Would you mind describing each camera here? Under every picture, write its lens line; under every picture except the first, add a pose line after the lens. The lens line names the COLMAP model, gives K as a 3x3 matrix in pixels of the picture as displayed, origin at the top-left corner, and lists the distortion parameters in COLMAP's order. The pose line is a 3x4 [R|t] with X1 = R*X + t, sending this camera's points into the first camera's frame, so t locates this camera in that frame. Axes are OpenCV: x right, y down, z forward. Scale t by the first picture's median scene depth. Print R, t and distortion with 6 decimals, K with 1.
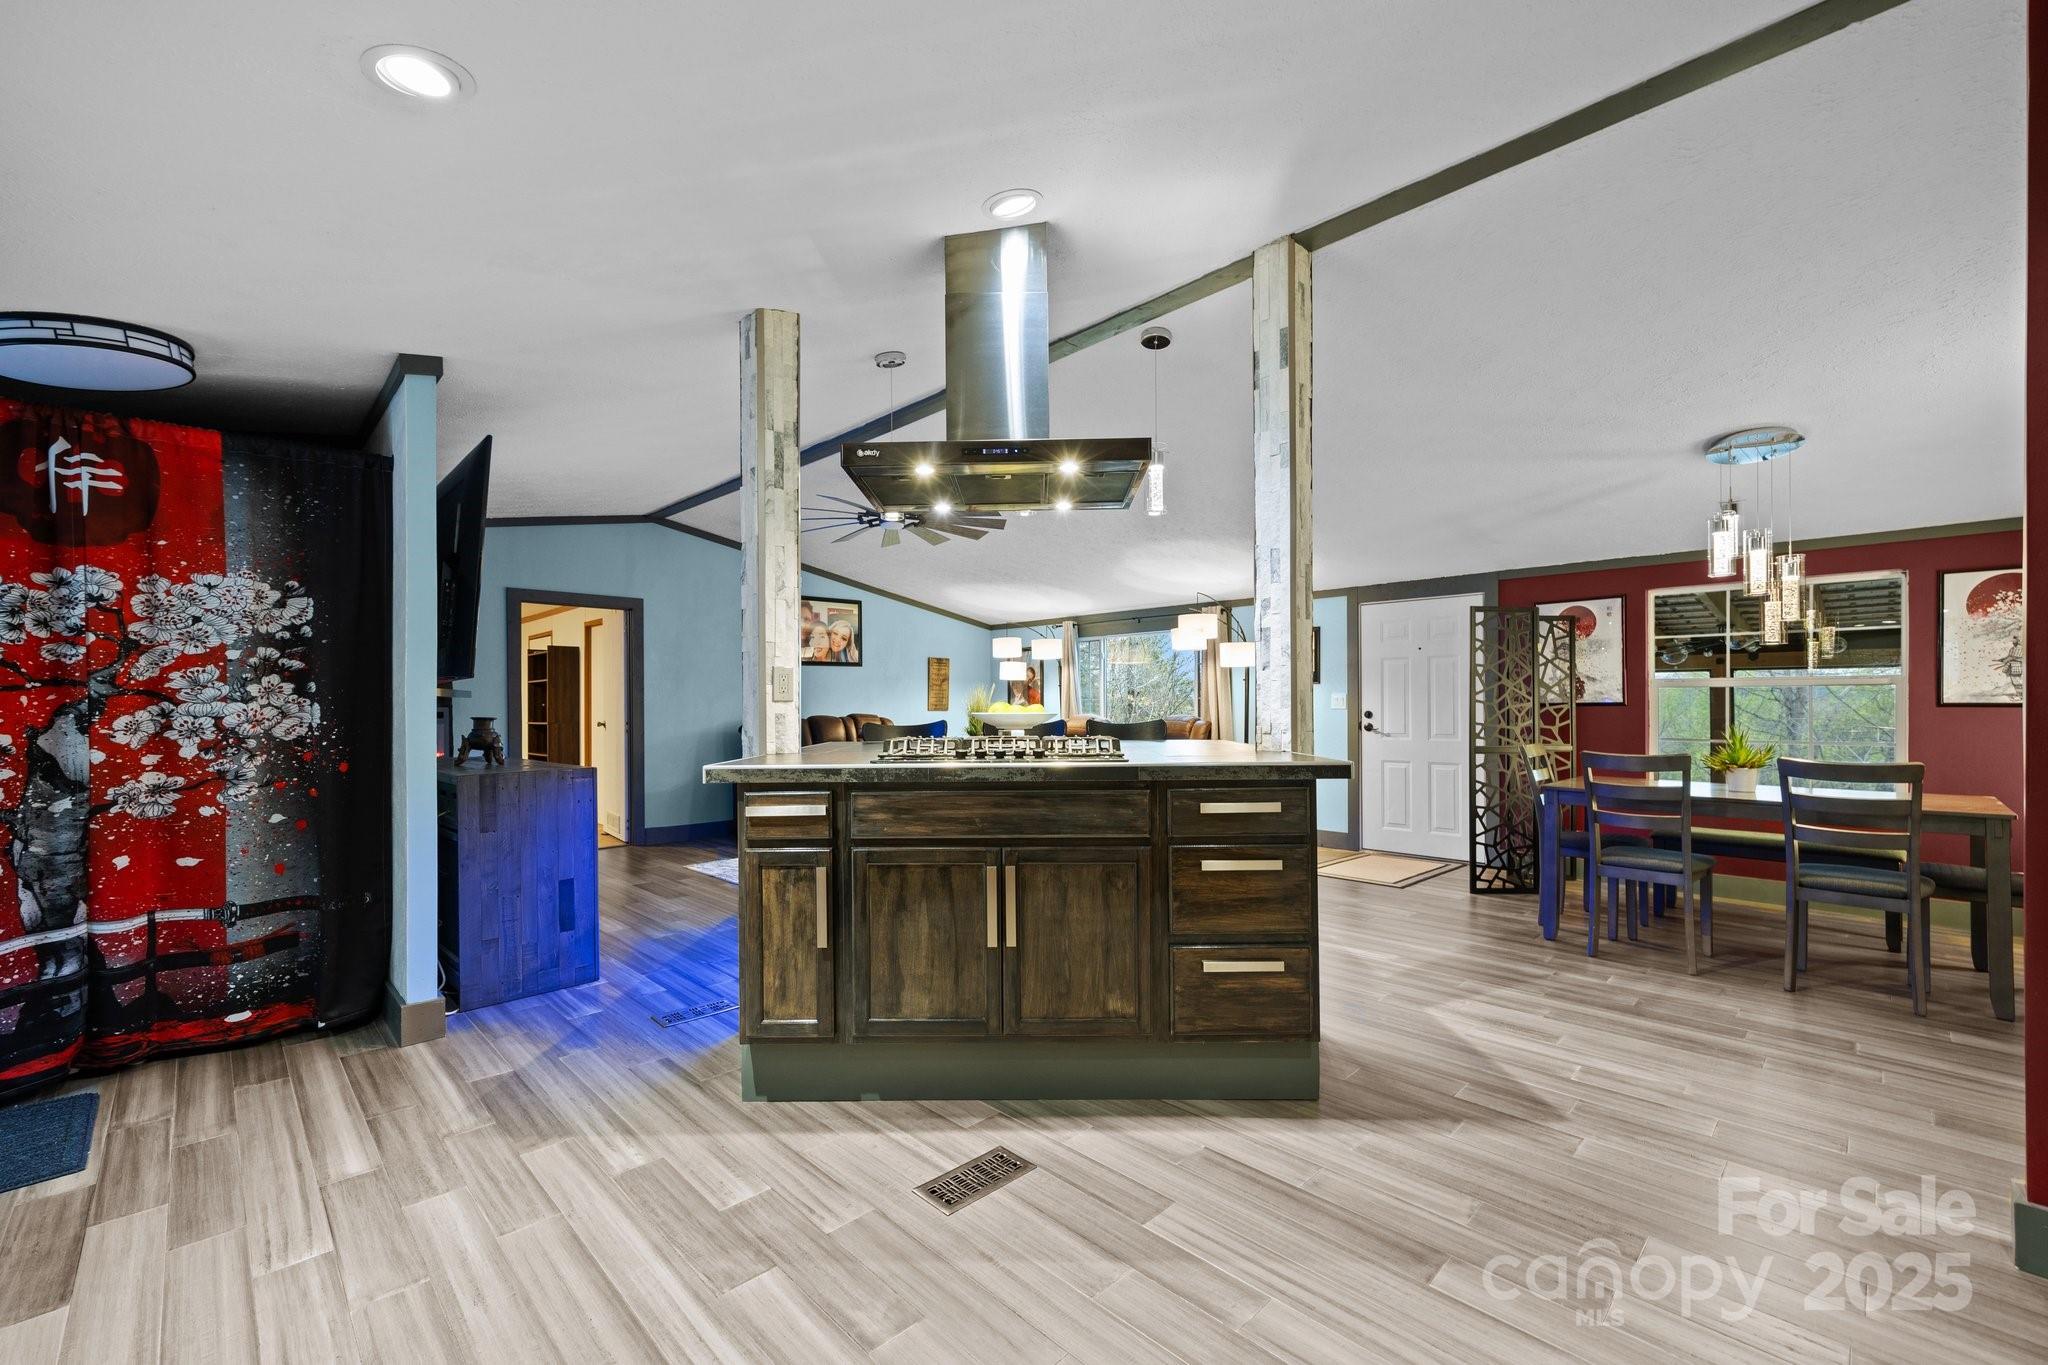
lens RADIAL K [[844.8, 0, 1011.7], [0, 844.8, 690.9], [0, 0, 1]] dist [0.004409, 0.000870]
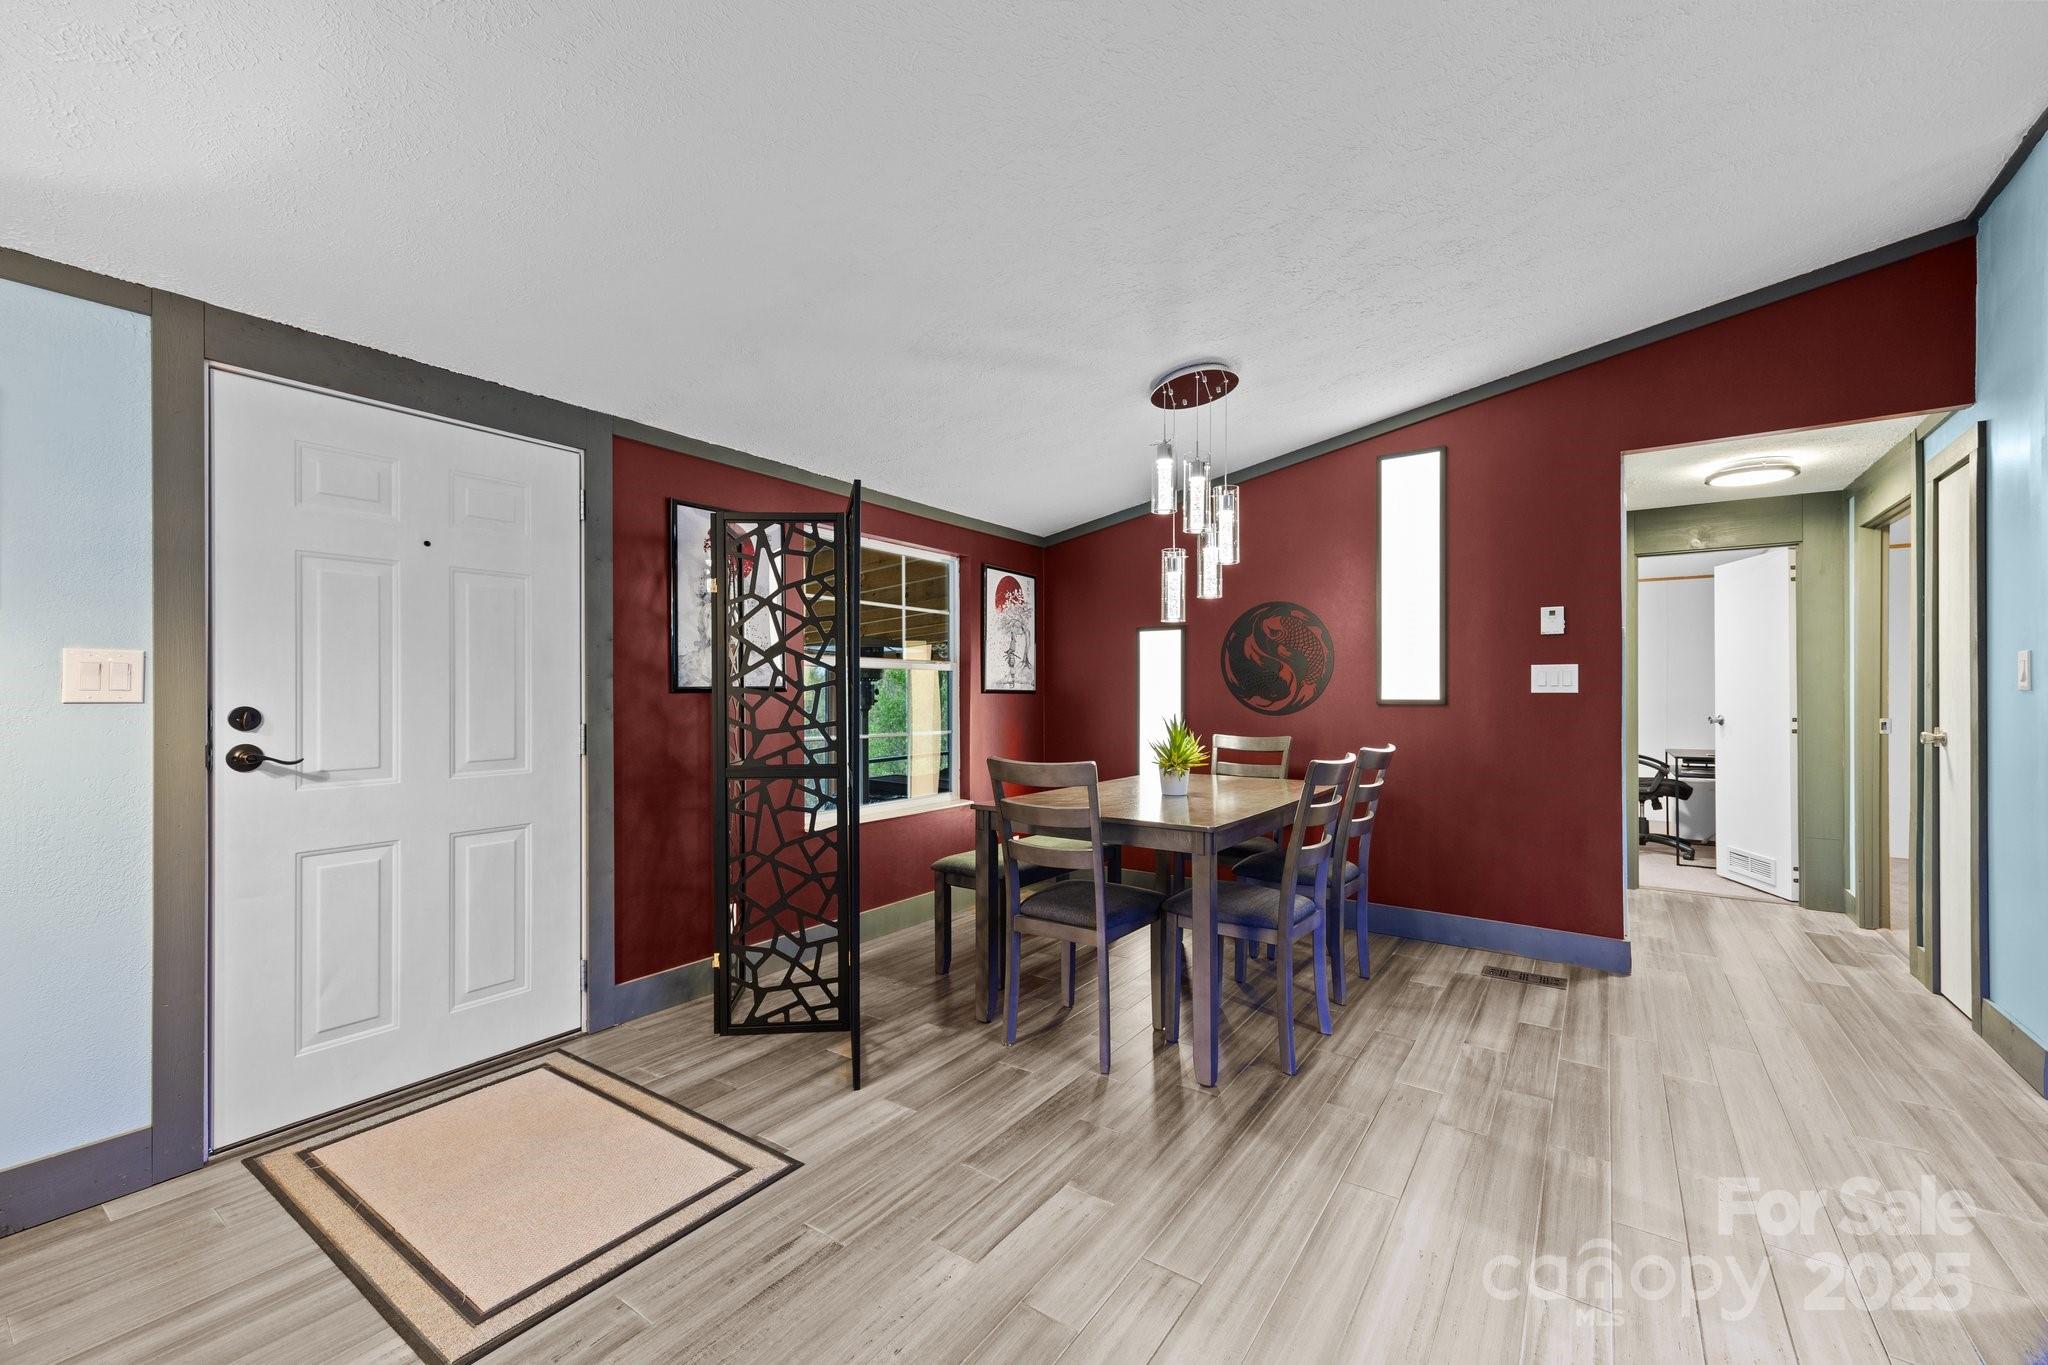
lens RADIAL K [[796.6, 0, 1033.6], [0, 796.6, 691.9], [0, 0, 1]] dist [0.008374, -0.003495]
pose [[-0.191942, 0.000678, 0.981406, 0.072506], [-0.017908, 0.999831, -0.004193, 0.014581], [-0.981243, -0.018380, -0.191898, 0.816912]]
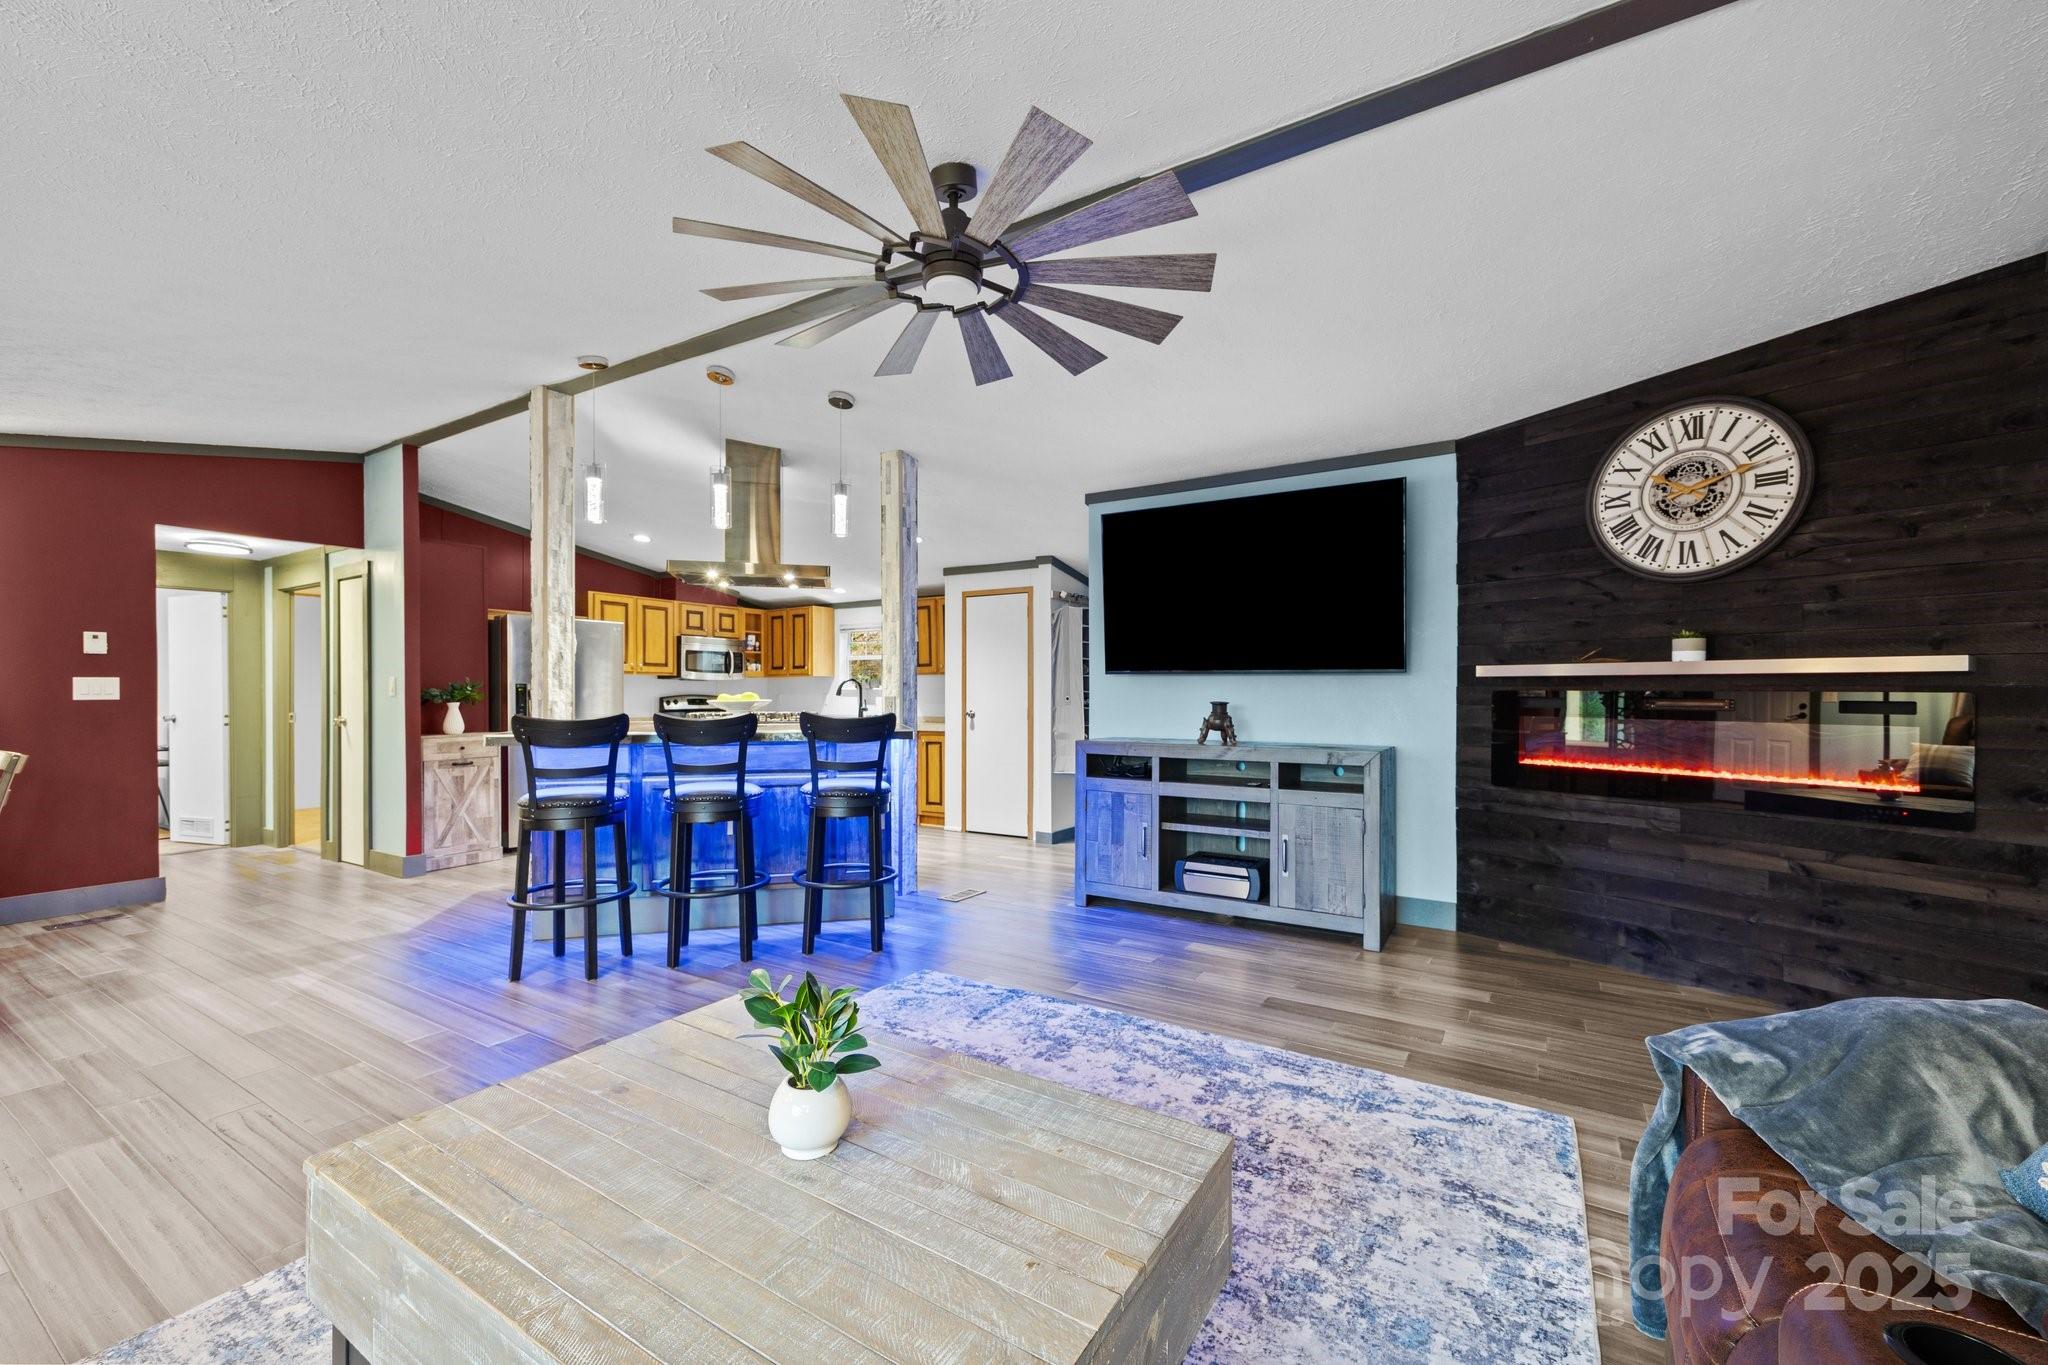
lens RADIAL K [[848.5, 0, 1028.2], [0, 848.5, 679.8], [0, 0, 1]] dist [0.003025, 0.000505]
pose [[-0.967056, 0.003520, -0.254538, -0.056148], [0.011020, 0.999546, -0.028045, 0.018965], [0.254324, -0.029926, -0.966656, 1.292656]]
